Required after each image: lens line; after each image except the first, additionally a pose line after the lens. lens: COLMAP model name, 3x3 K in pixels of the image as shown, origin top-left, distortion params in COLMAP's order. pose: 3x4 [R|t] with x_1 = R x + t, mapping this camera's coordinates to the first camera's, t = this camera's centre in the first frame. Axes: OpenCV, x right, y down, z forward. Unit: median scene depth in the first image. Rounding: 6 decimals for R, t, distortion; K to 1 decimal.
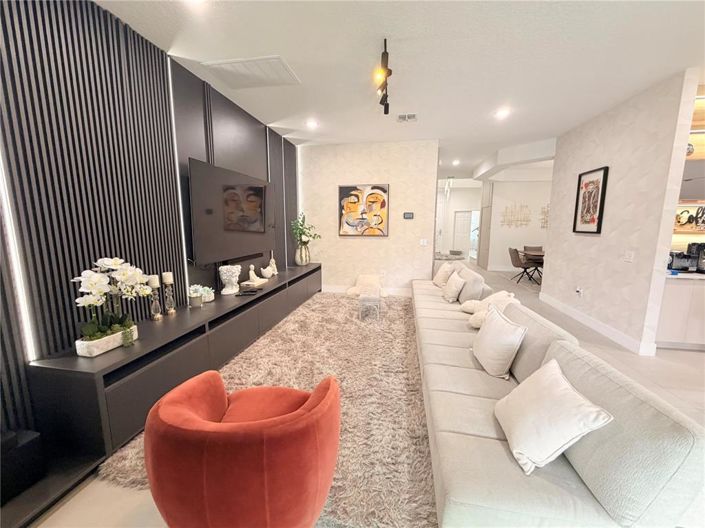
lens RADIAL K [[280.6, 0, 351.5], [0, 280.6, 264.9], [0, 0, 1]] dist [-0.001366, 0.000126]
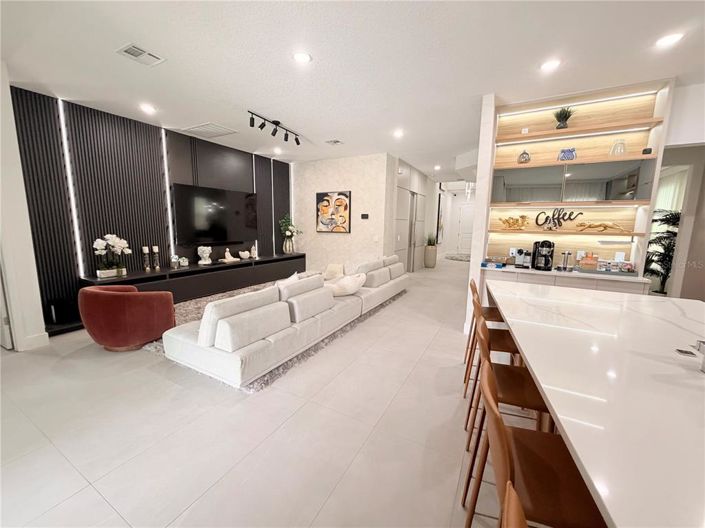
lens RADIAL K [[280.6, 0, 352.8], [0, 280.6, 264.3], [0, 0, 1]] dist [-0.001366, 0.000126]
pose [[0.947083, 0.055966, -0.316073, 0.545288], [-0.058088, 0.998308, 0.002713, 0.030329], [0.315690, 0.015790, 0.948731, -0.161310]]
